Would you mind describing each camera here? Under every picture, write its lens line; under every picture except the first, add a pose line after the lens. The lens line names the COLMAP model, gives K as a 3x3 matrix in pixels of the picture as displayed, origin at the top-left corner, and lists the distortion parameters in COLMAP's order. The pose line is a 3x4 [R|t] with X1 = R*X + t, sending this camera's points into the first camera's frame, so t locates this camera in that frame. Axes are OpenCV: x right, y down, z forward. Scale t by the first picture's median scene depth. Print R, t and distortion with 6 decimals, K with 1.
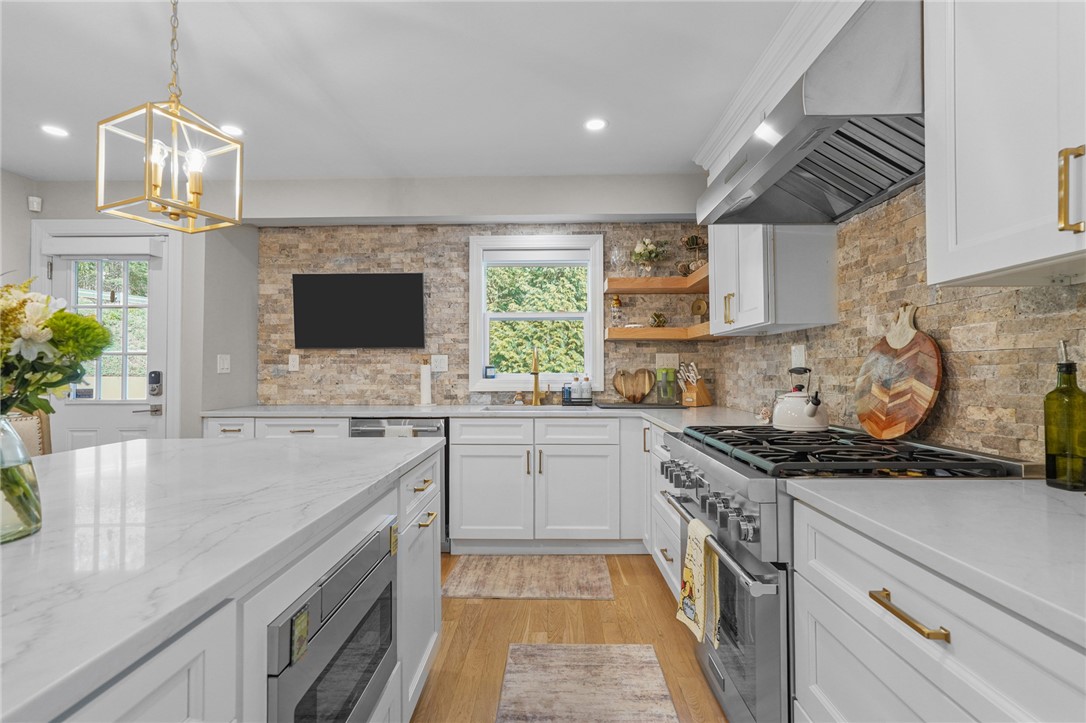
lens RADIAL K [[506.6, 0, 543.0], [0, 506.6, 361.5], [0, 0, 1]] dist [-0.018661, 0.014385]
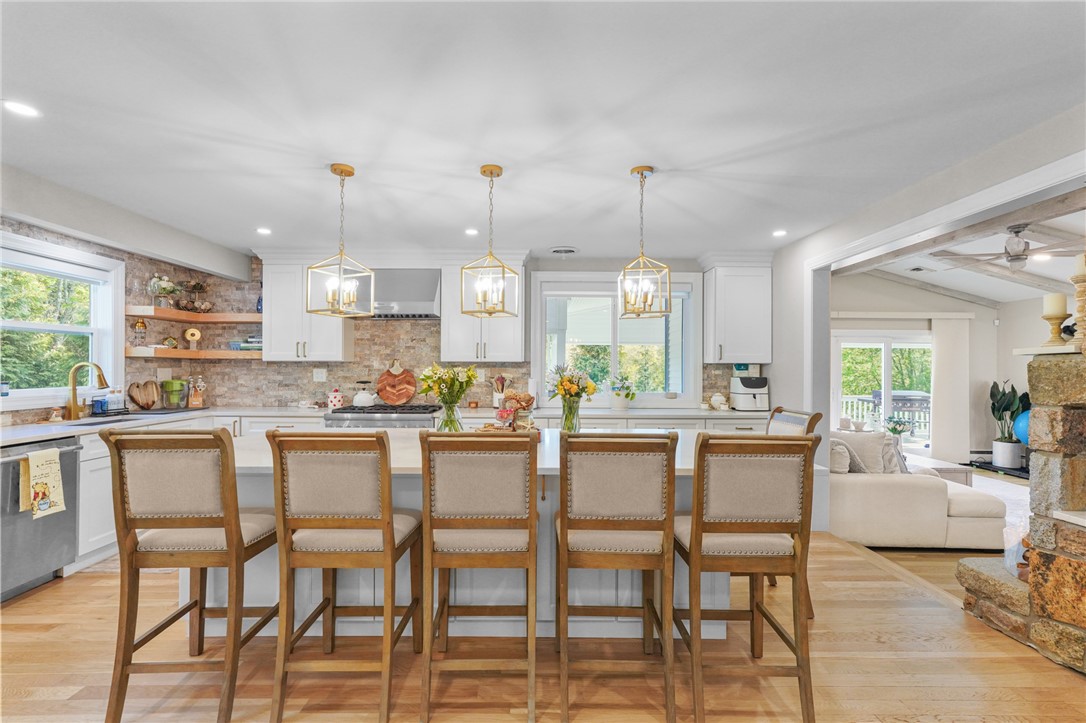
lens RADIAL K [[488.5, 0, 538.1], [0, 488.5, 365.4], [0, 0, 1]] dist [-0.015711, 0.012949]
pose [[-0.022340, 0.008297, 0.999716, -1.010188], [-0.021570, 0.999729, -0.008779, -0.032768], [-0.999518, -0.021760, -0.022155, 0.105602]]
